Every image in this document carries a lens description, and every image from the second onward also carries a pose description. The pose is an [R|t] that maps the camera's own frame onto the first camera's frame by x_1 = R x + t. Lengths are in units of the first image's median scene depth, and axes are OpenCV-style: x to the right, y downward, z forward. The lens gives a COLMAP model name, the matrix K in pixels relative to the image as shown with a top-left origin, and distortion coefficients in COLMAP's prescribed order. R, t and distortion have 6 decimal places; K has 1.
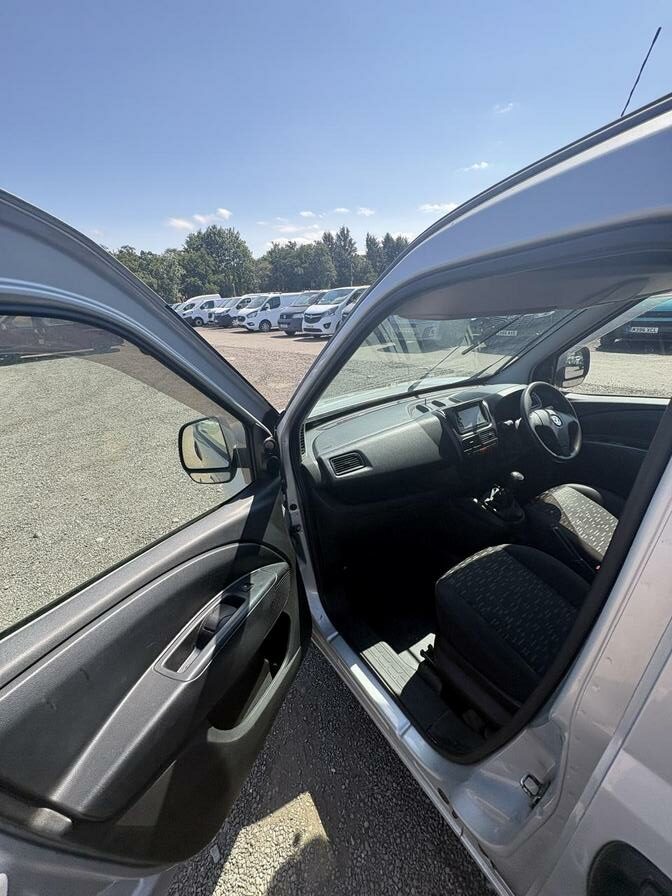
lens RADIAL K [[356.7, 0, 334.3], [0, 356.7, 447.3], [0, 0, 1]] dist [-0.002337, 0.000465]
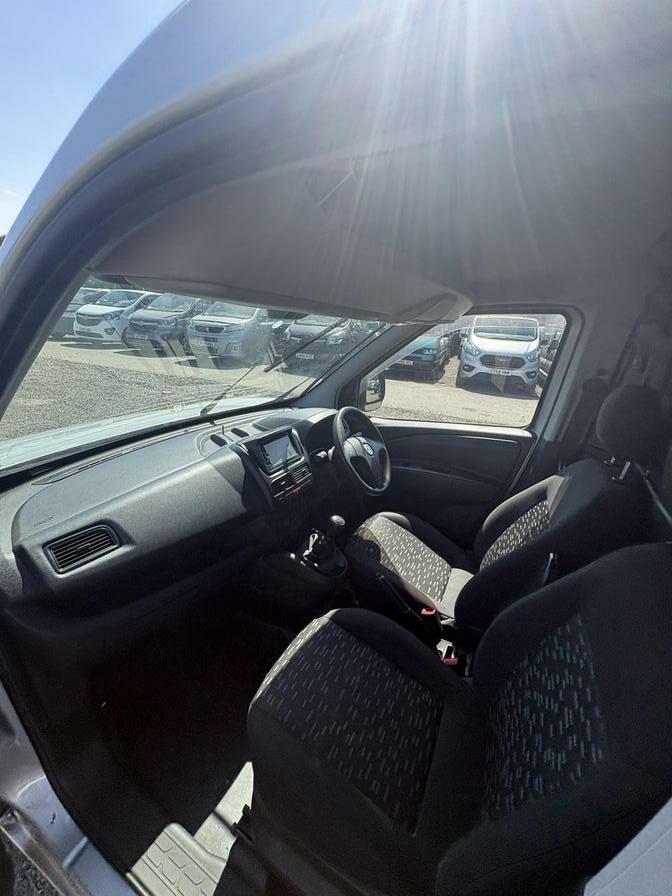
lens RADIAL K [[356.7, 0, 334.3], [0, 356.7, 447.3], [0, 0, 1]] dist [-0.002337, 0.000465]
pose [[0.866781, -0.047172, 0.496454, 0.091019], [0.070508, 0.997108, -0.028360, -0.058623], [-0.493680, 0.059586, 0.867600, 0.242439]]
